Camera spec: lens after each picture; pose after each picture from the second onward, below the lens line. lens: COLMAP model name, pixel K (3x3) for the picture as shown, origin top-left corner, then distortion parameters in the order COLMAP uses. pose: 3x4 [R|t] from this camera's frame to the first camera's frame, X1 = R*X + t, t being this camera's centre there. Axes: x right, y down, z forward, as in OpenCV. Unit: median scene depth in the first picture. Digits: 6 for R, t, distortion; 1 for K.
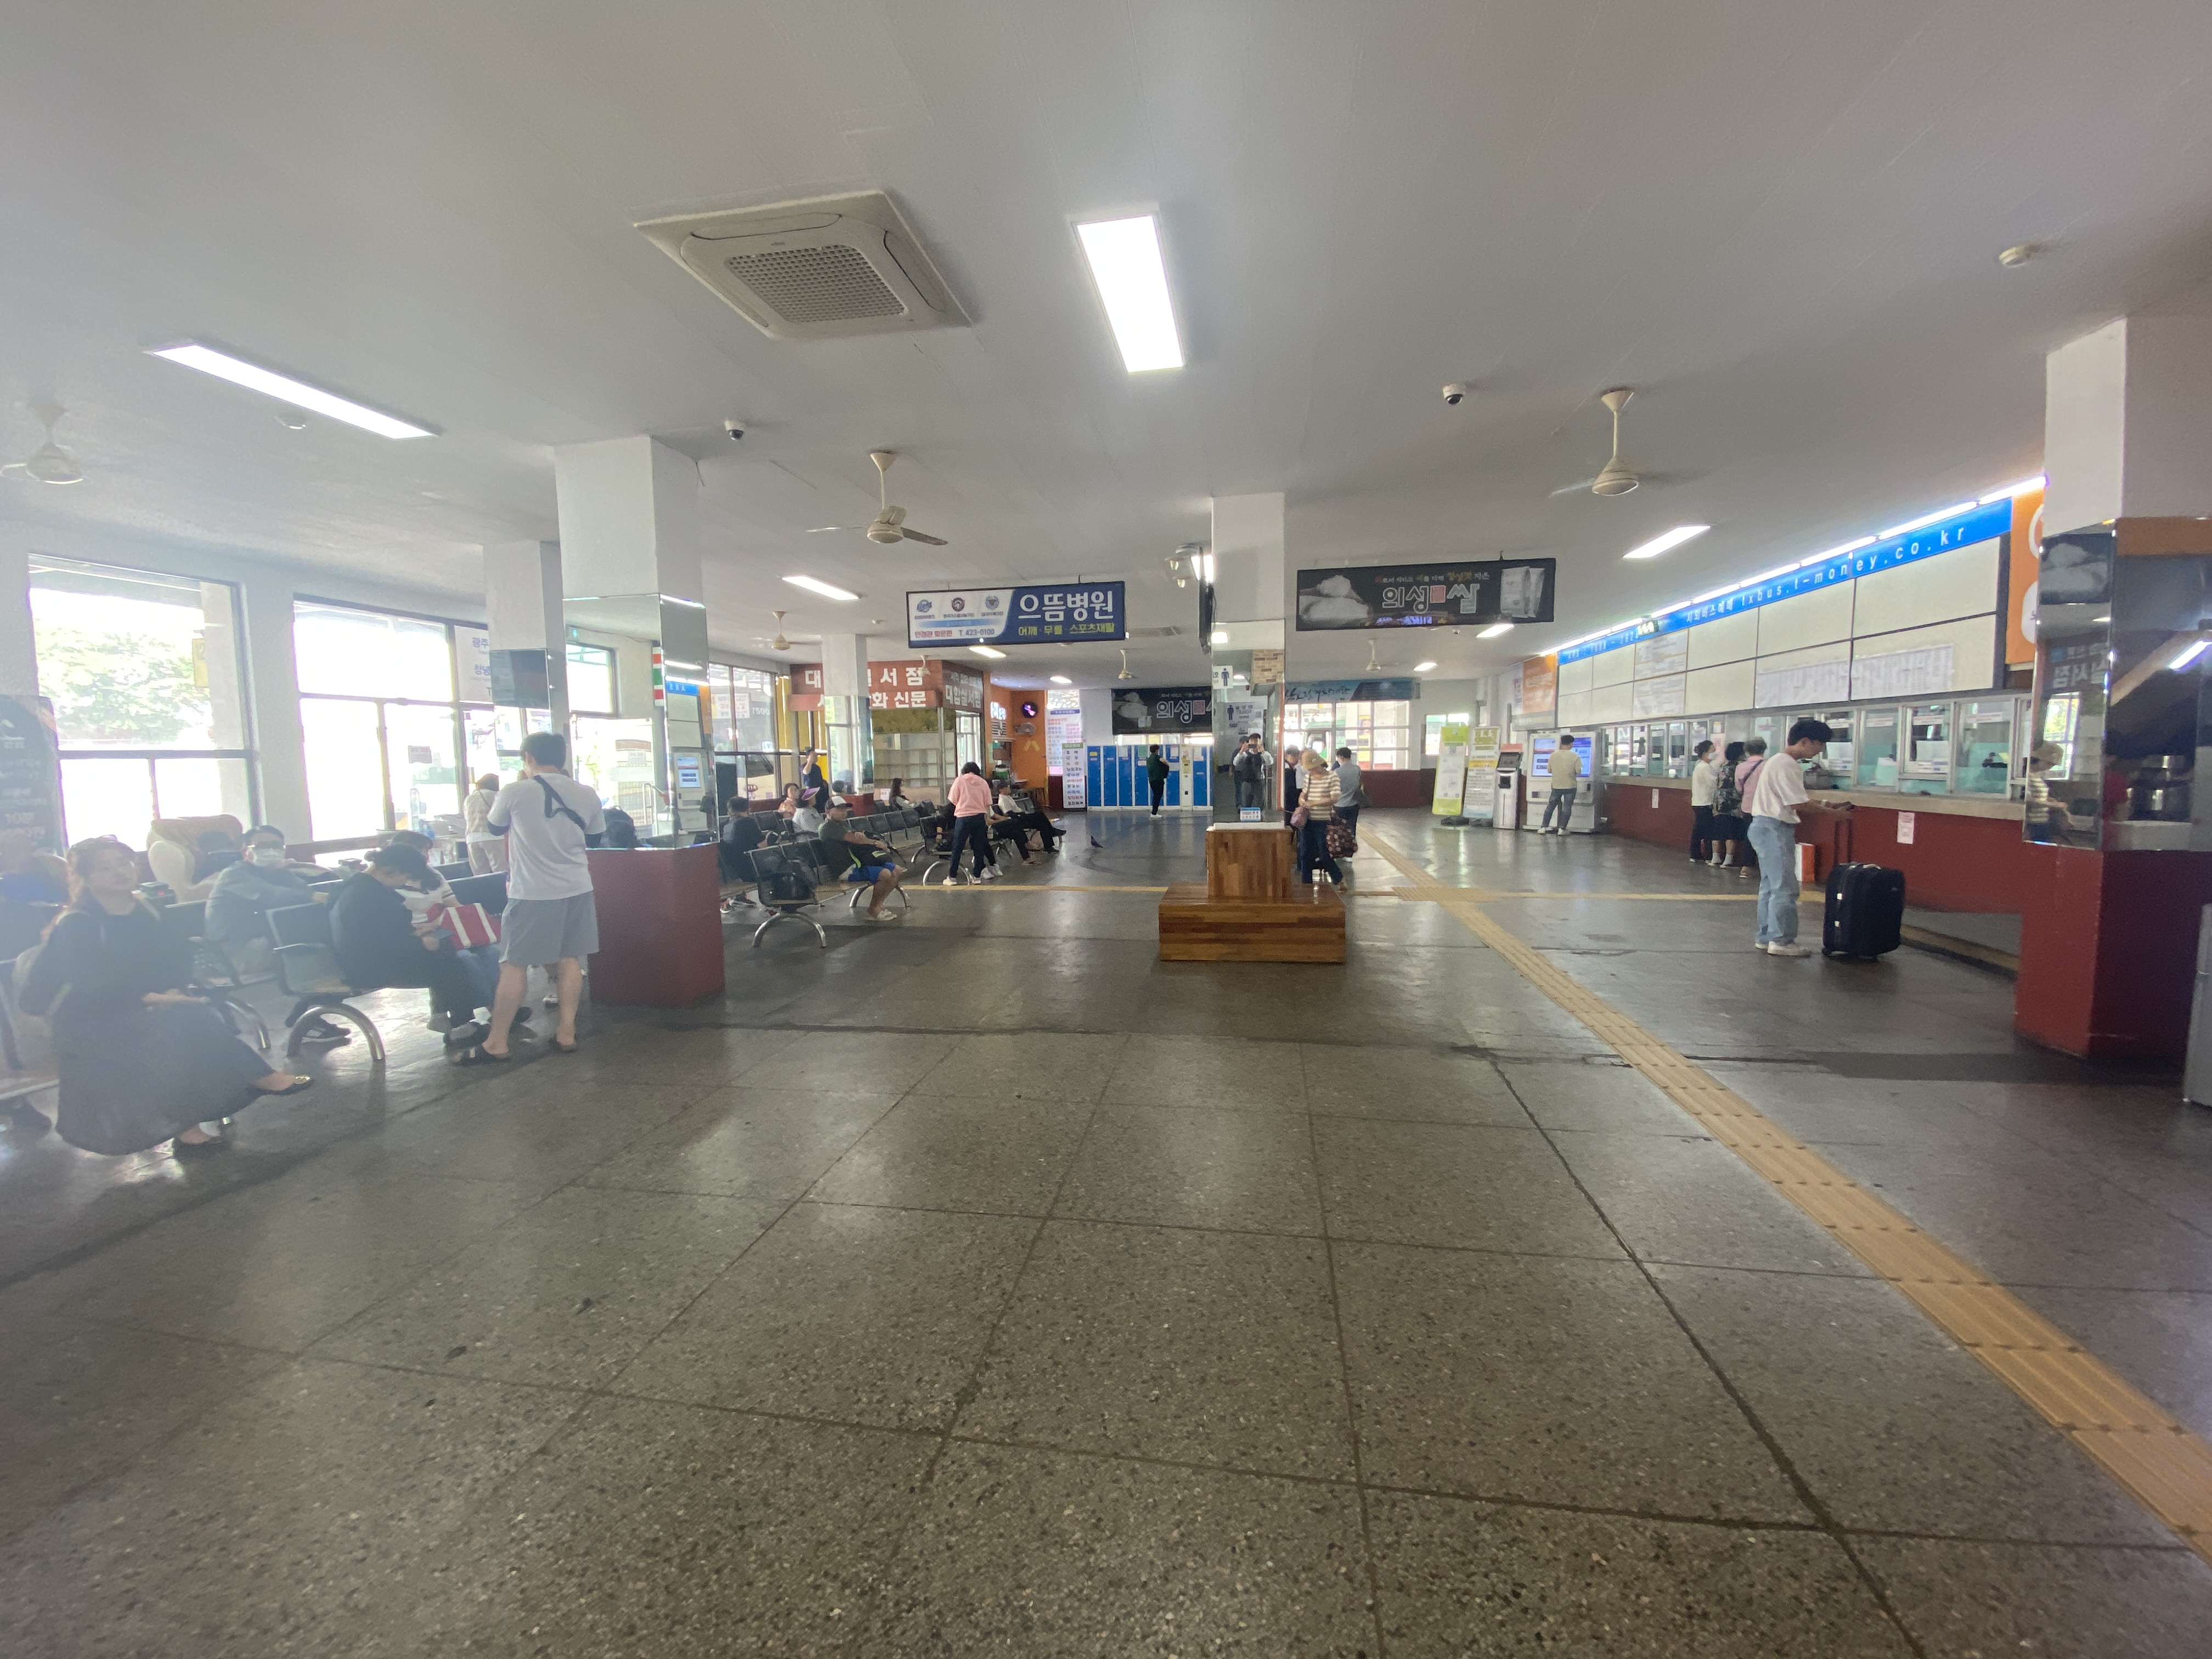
lens RADIAL K [[891.0, 0, 1109.0], [0, 891.0, 817.9], [0, 0, 1]] dist [-0.002266, -0.000306]
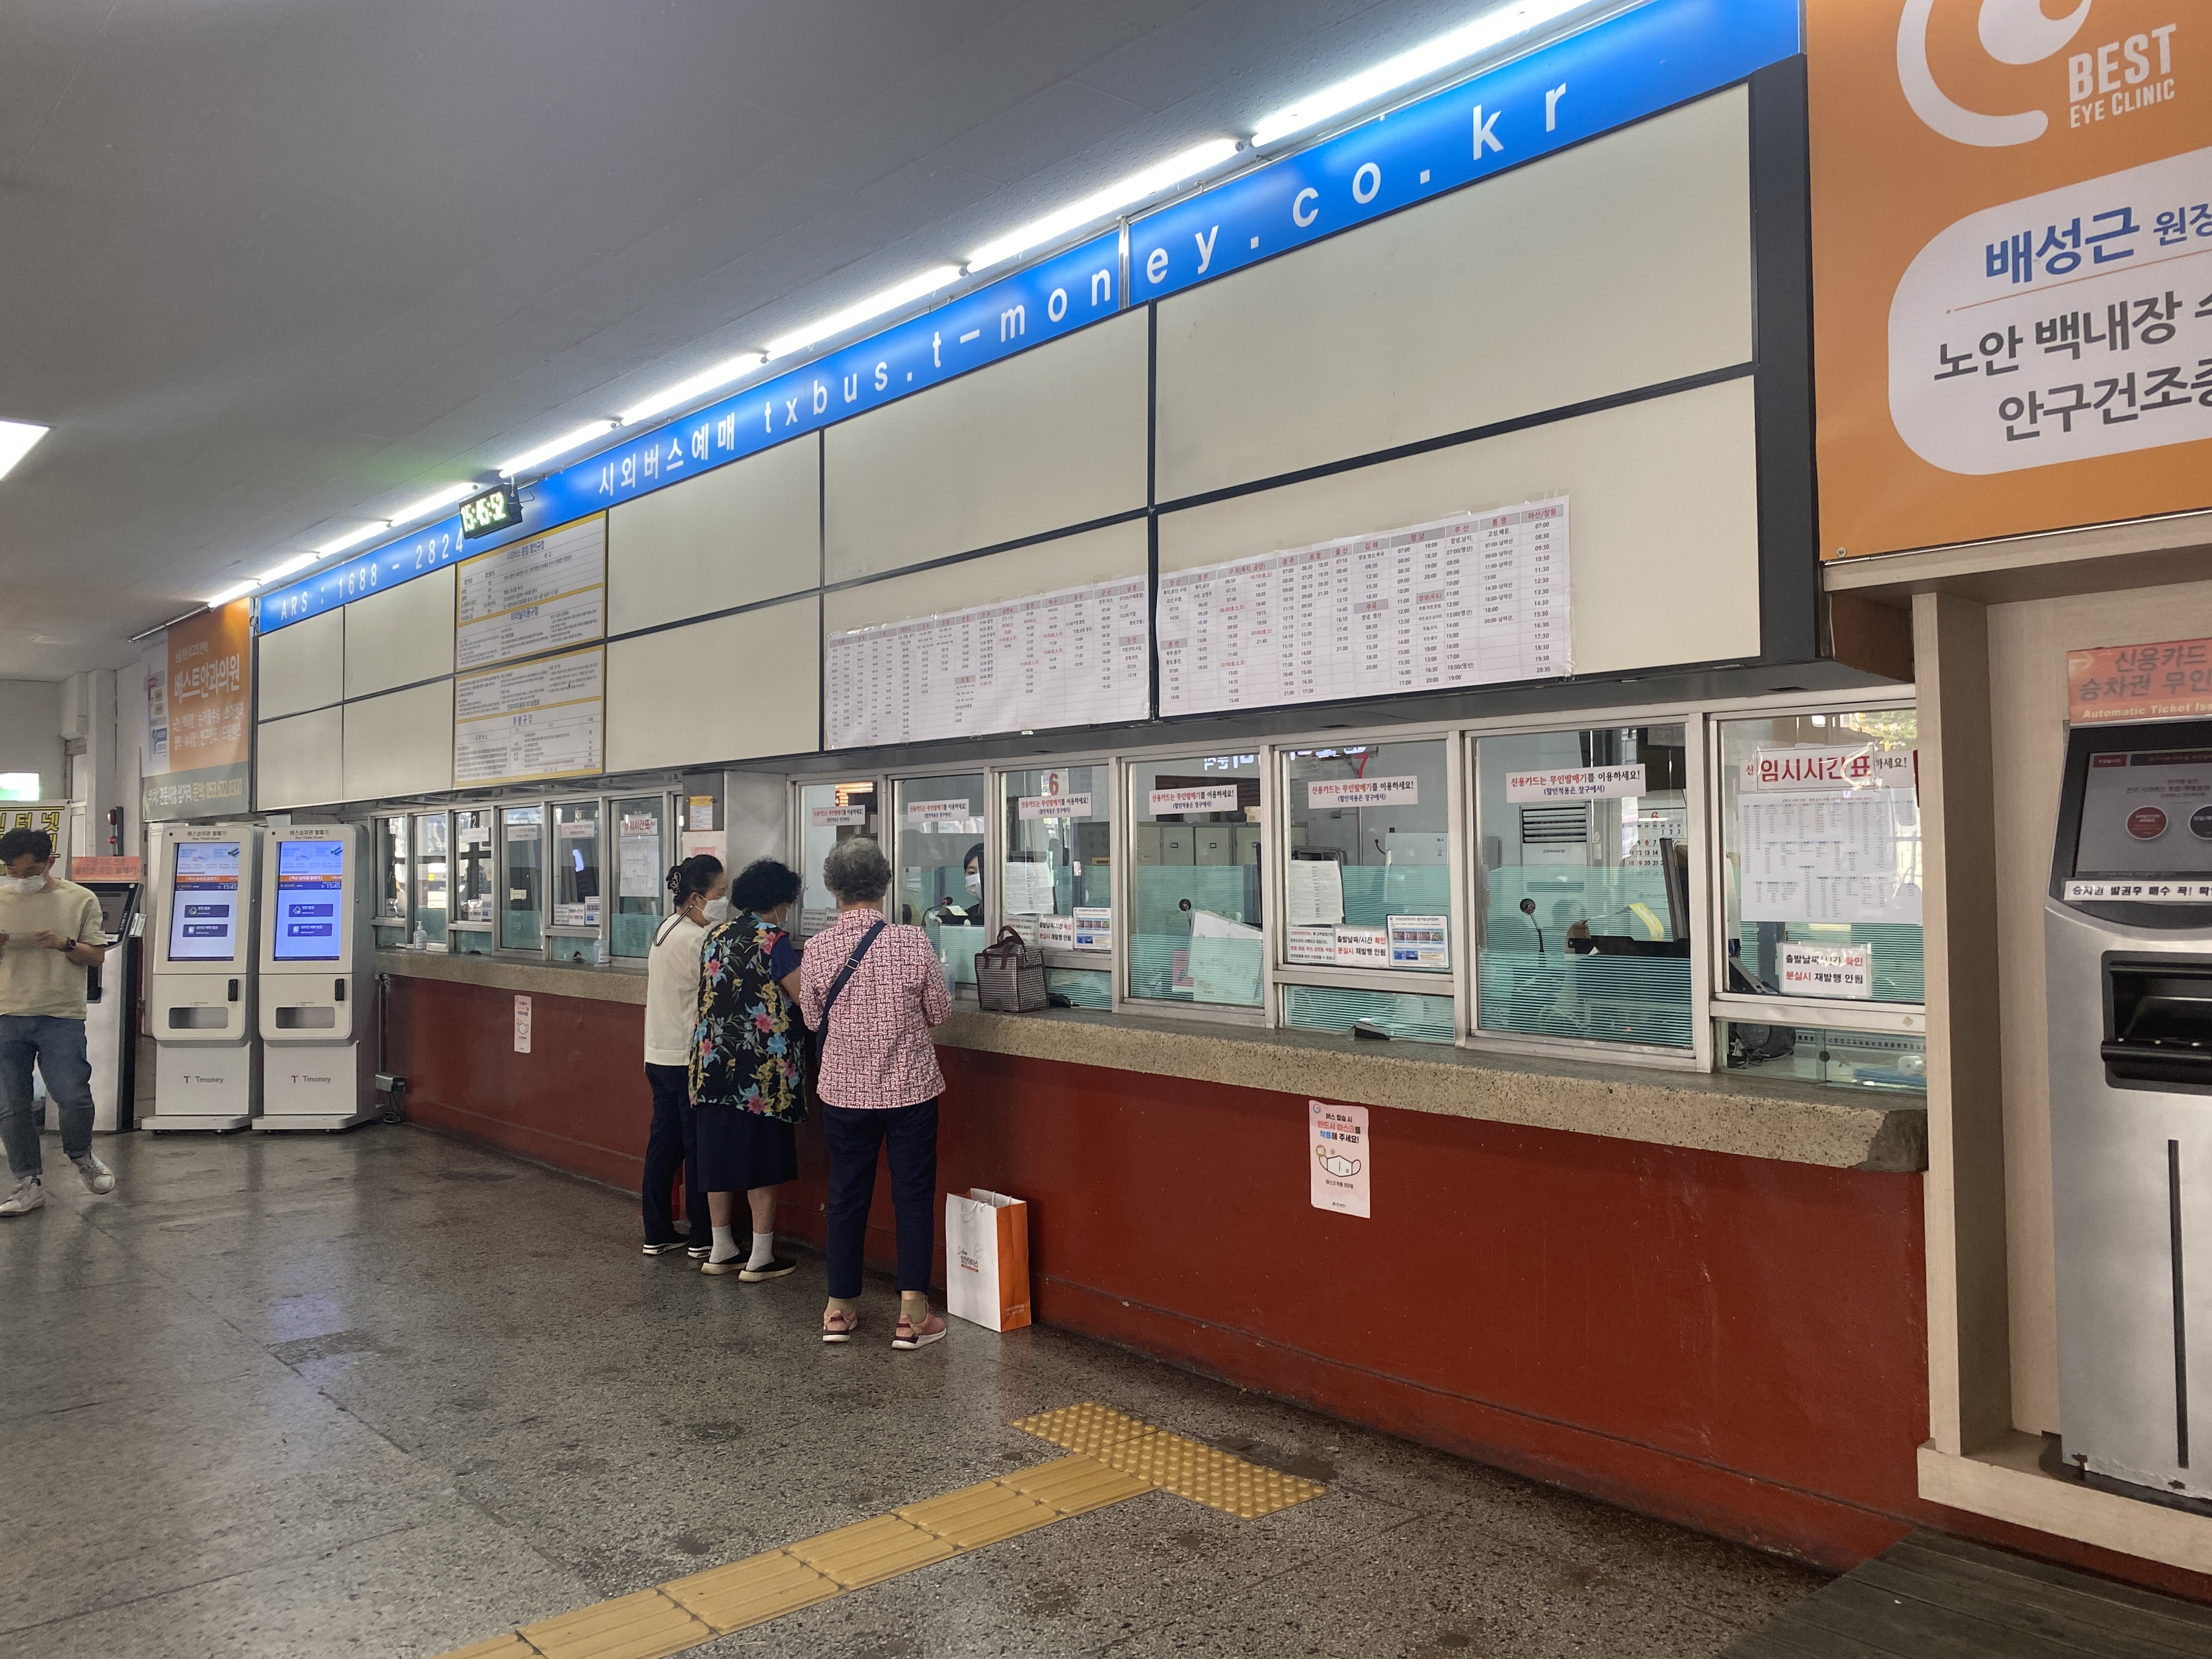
lens RADIAL K [[1667.9, 0, 1105.1], [0, 1667.9, 816.0], [0, 0, 1]] dist [-0.013064, -0.011033]
pose [[0.618656, 0.030617, 0.785065, 0.332052], [0.054866, 0.995117, -0.082044, -0.047456], [-0.783744, 0.093830, 0.613956, 0.567681]]
